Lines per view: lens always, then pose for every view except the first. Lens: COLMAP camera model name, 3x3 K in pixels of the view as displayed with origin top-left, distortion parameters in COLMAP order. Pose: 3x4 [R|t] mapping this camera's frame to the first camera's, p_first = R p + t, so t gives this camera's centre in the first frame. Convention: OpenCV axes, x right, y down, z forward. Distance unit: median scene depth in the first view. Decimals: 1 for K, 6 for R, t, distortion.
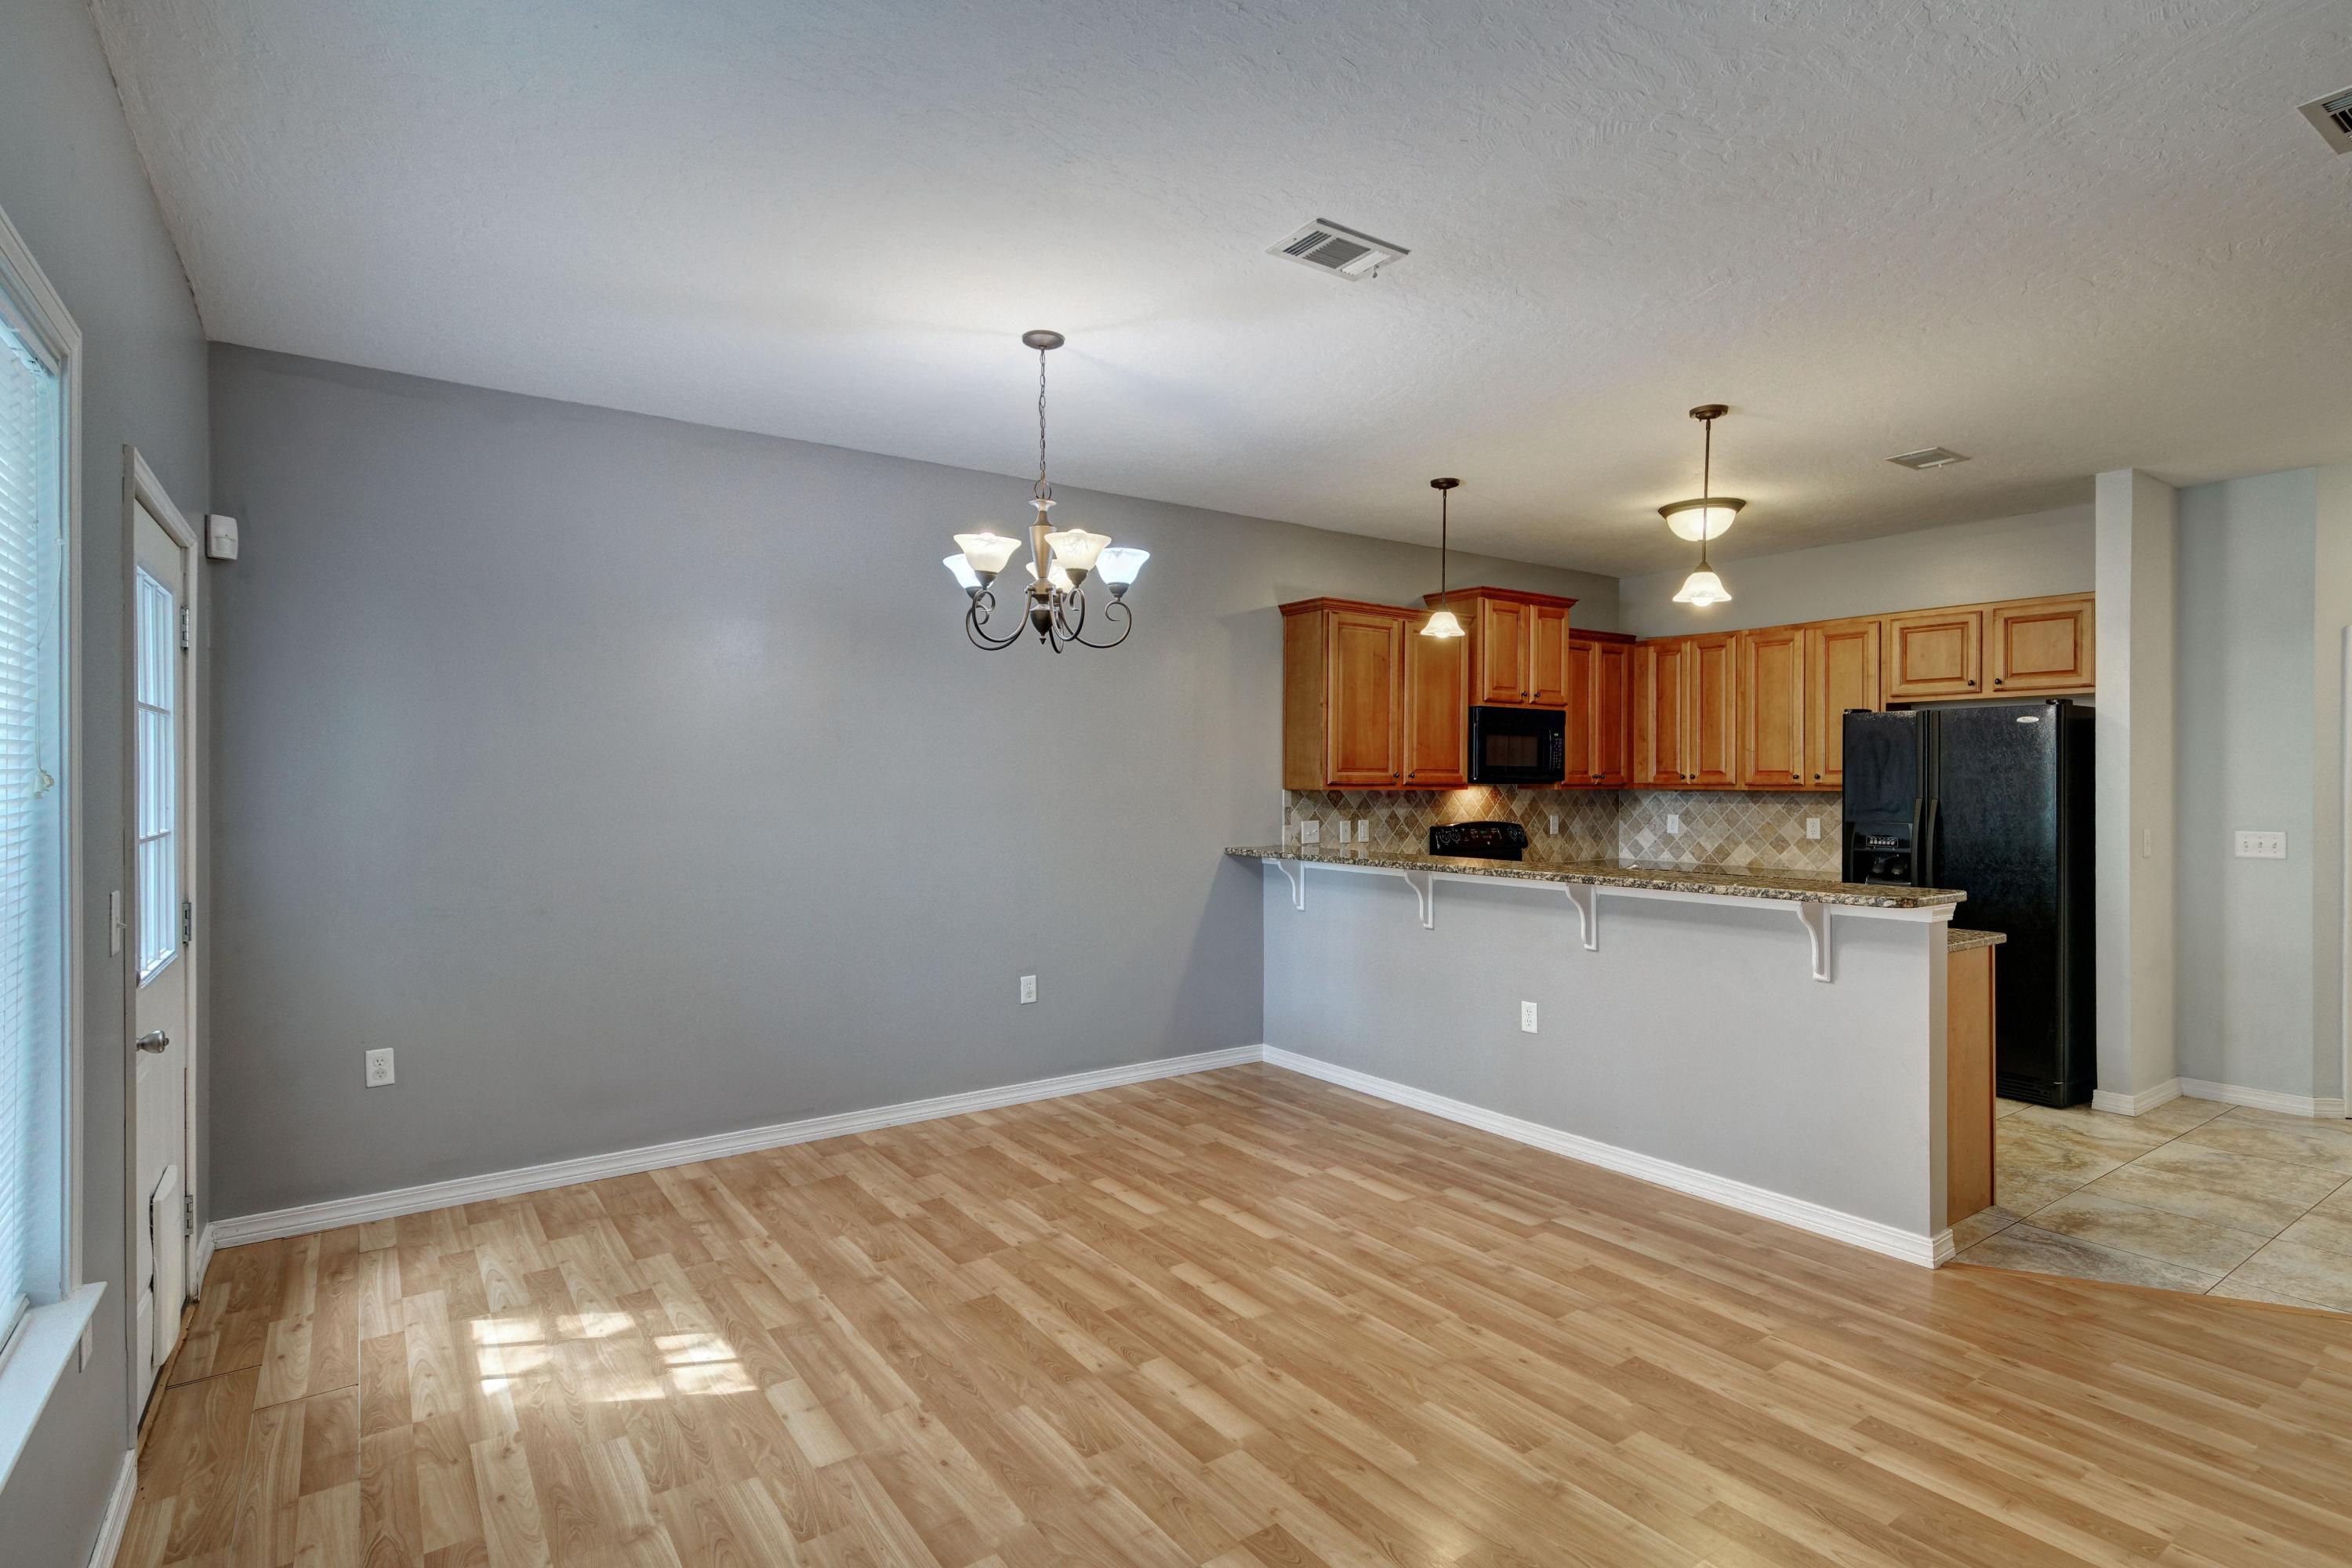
lens RADIAL K [[1158.2, 0, 1172.6], [0, 1158.2, 781.1], [0, 0, 1]] dist [0.006631, -0.000597]
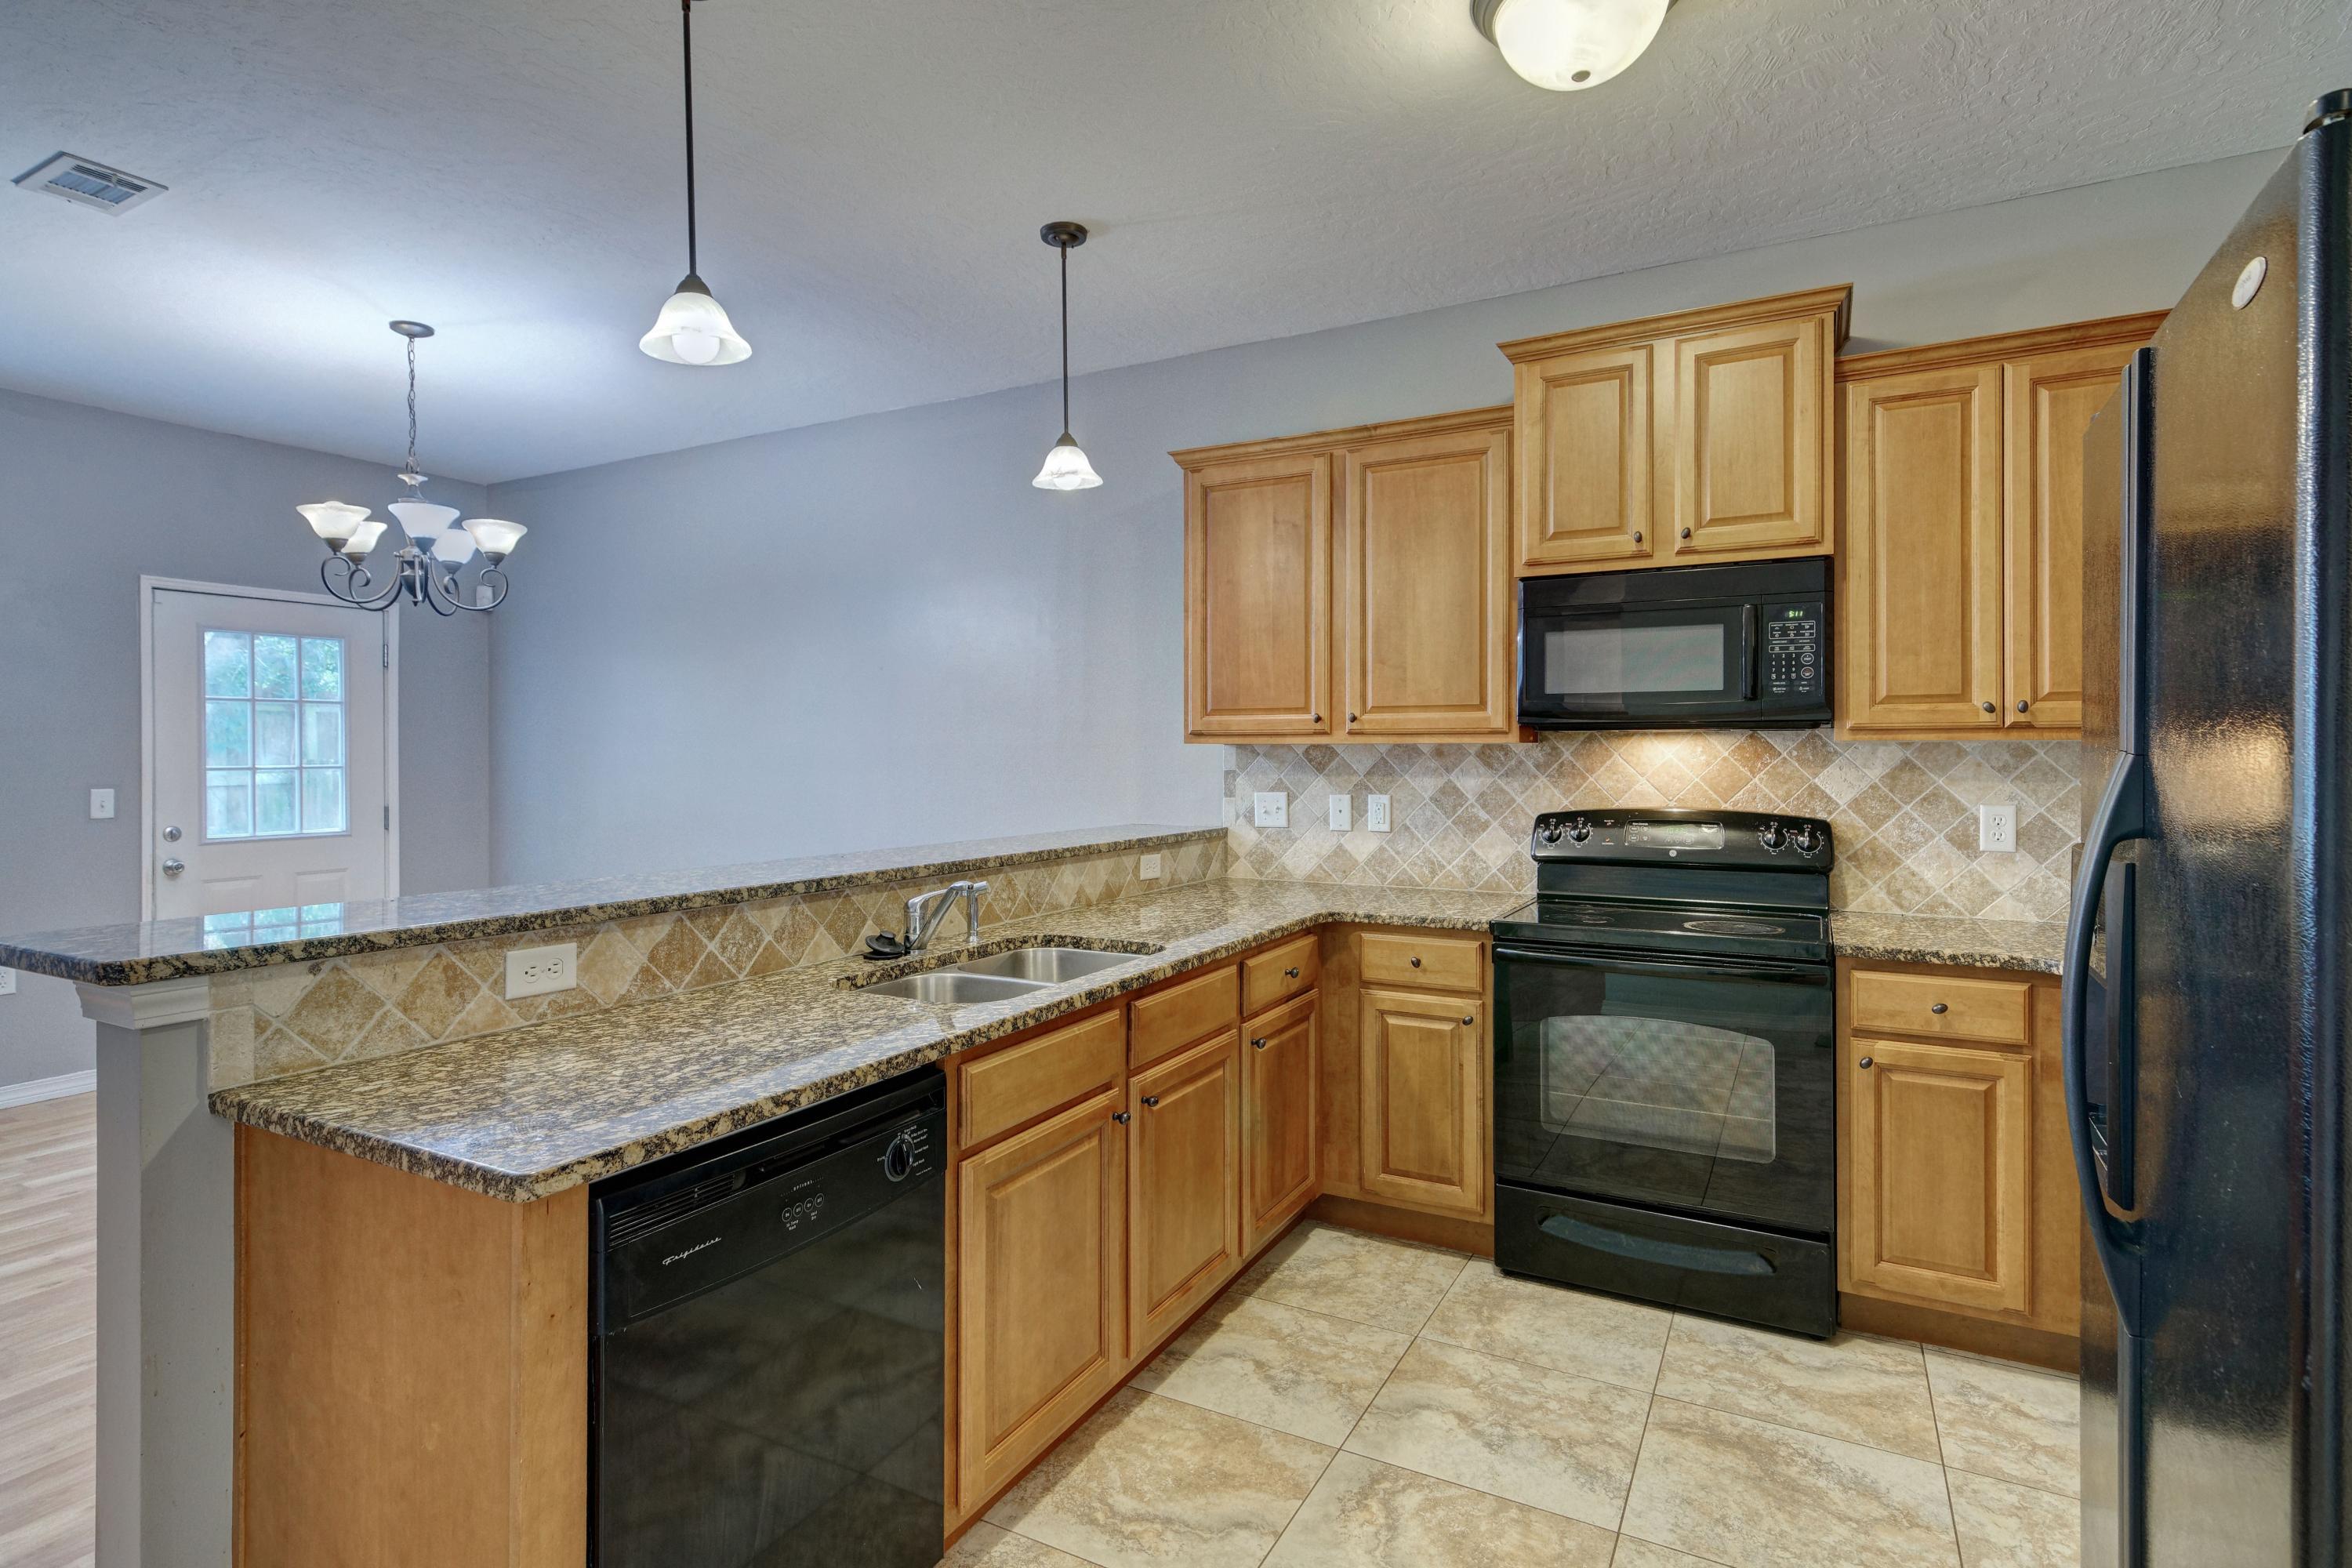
lens RADIAL K [[1178.5, 0, 1147.3], [0, 1178.5, 752.7], [0, 0, 1]] dist [0.008725, -0.000340]
pose [[0.436511, -0.002832, -0.899694, 0.828803], [0.001818, 0.999996, -0.002266, 0.016419], [0.899697, -0.000646, 0.436514, 0.785461]]
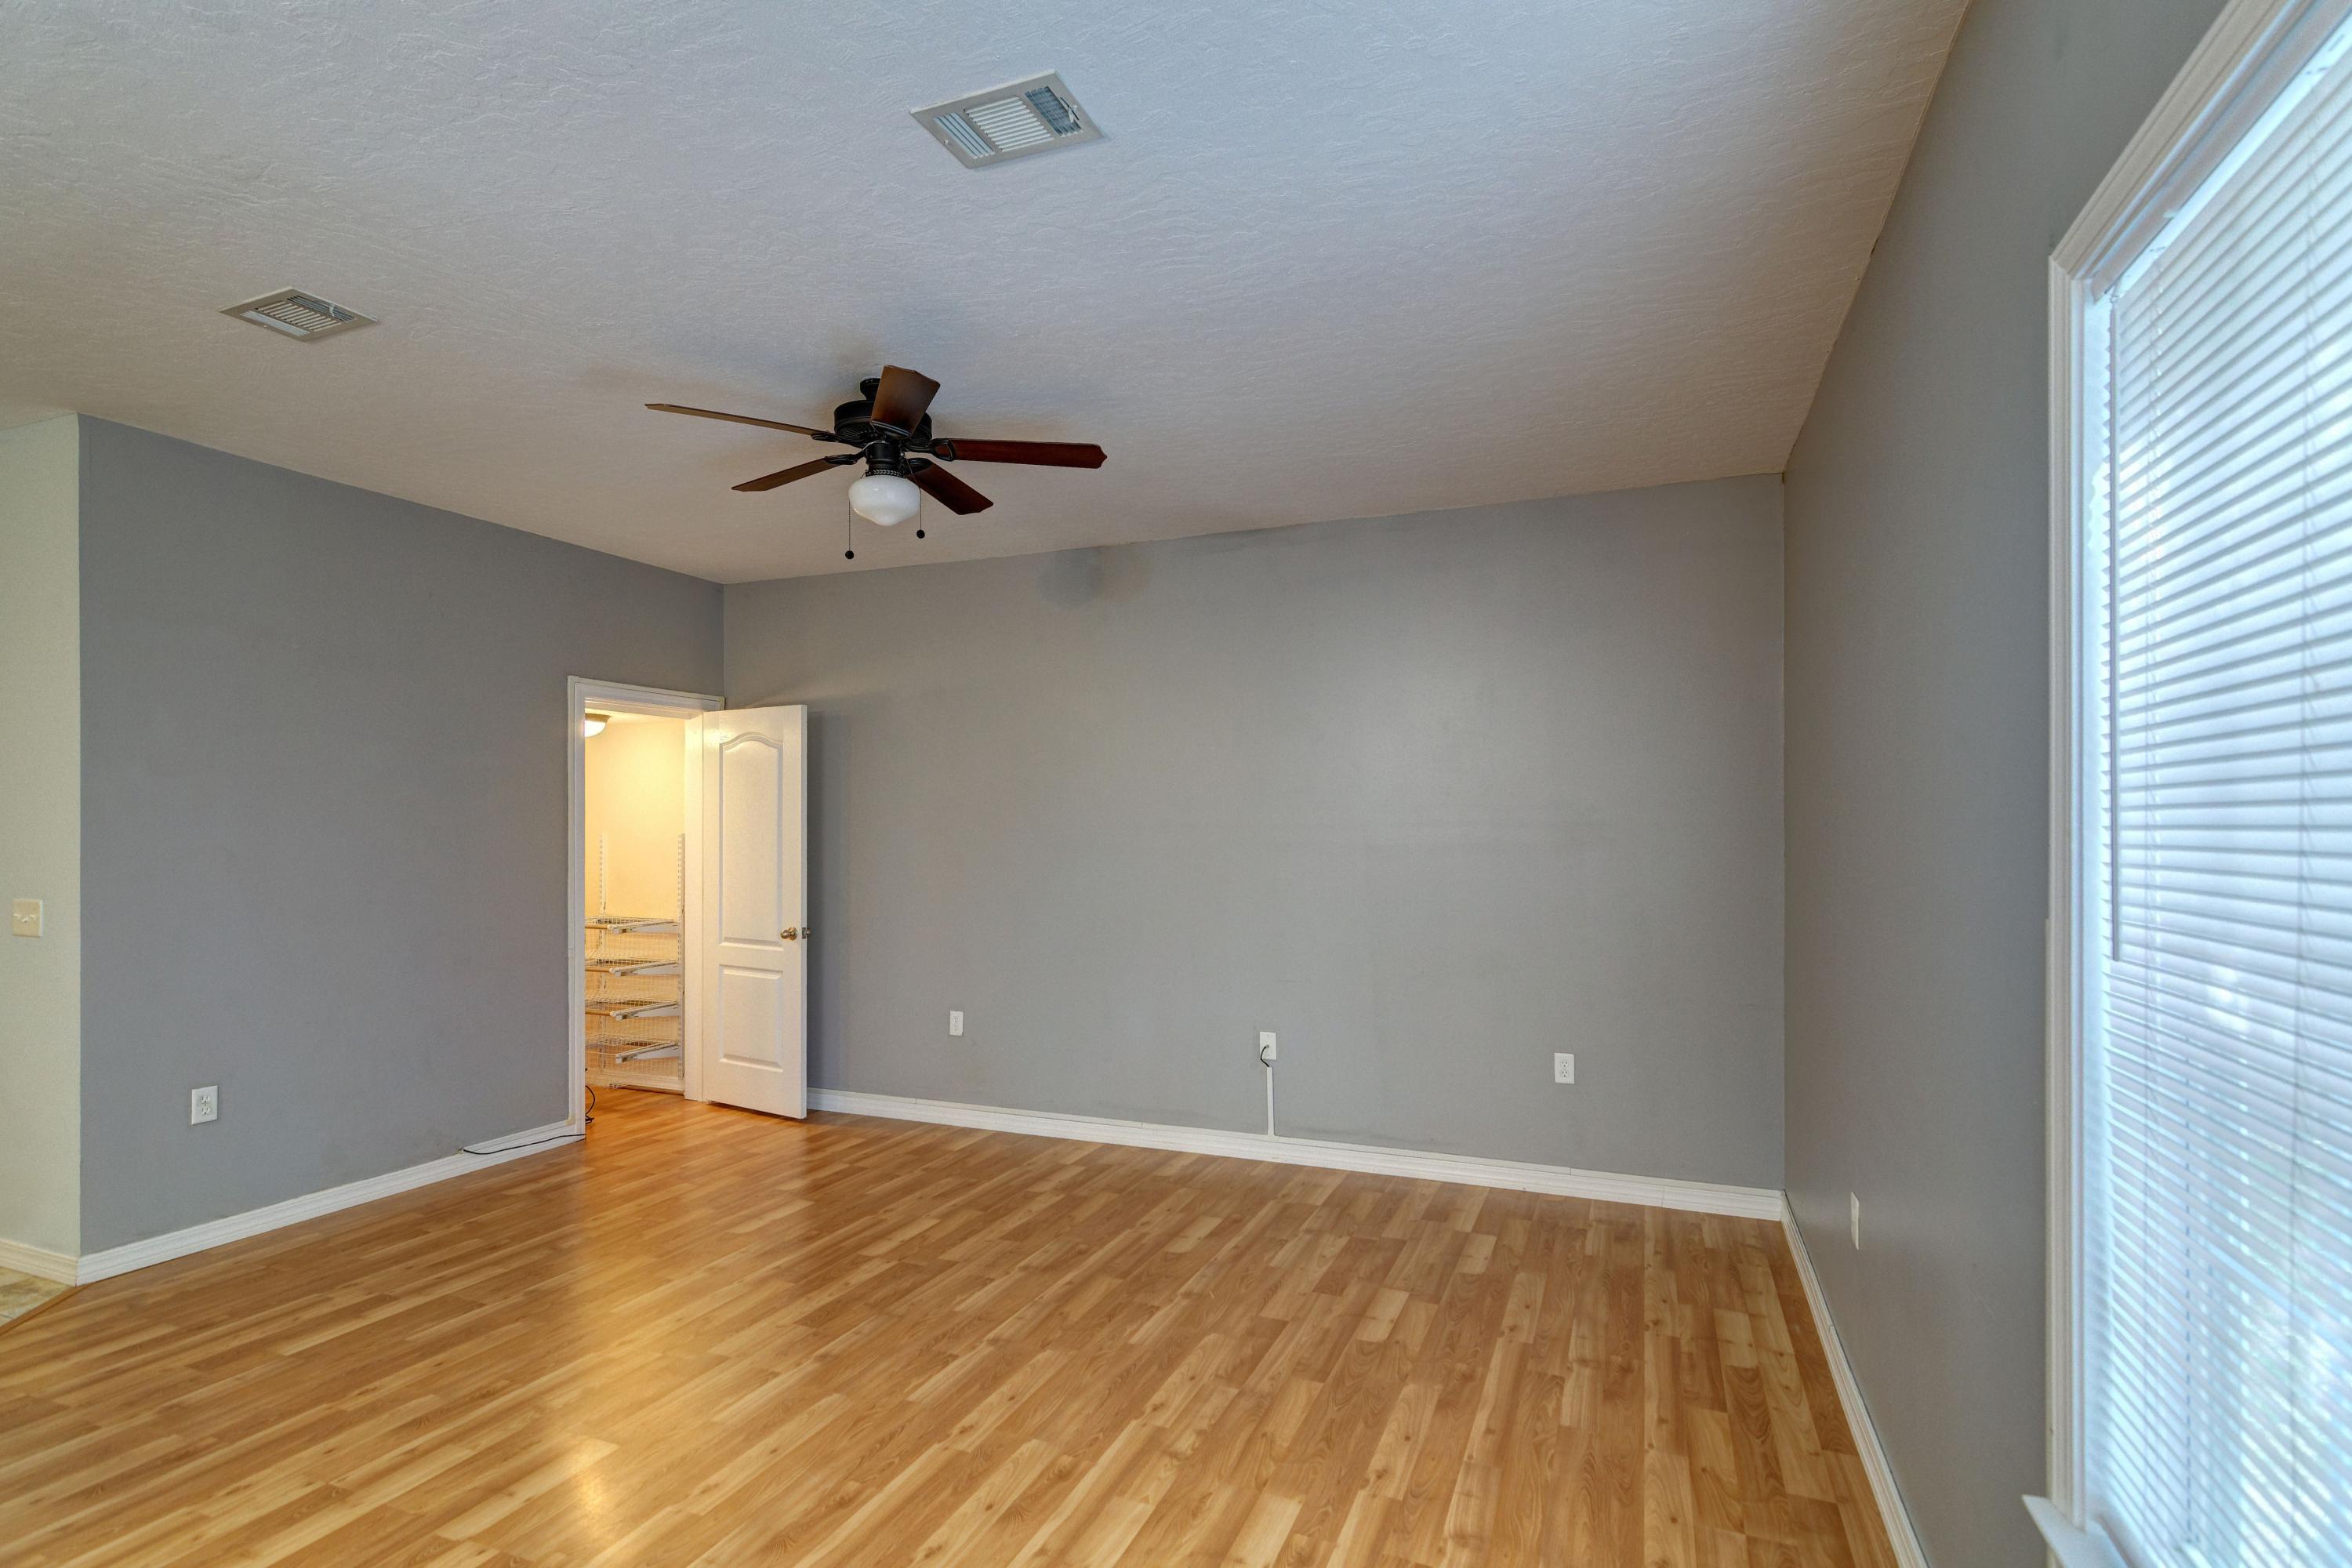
lens RADIAL K [[1140.7, 0, 1173.5], [0, 1140.7, 822.9], [0, 0, 1]] dist [0.003797, -0.001323]
pose [[-0.542499, 0.003127, 0.840051, -0.249650], [0.002539, 0.999995, -0.002083, -0.003665], [-0.840053, 0.001003, -0.542504, 0.391920]]
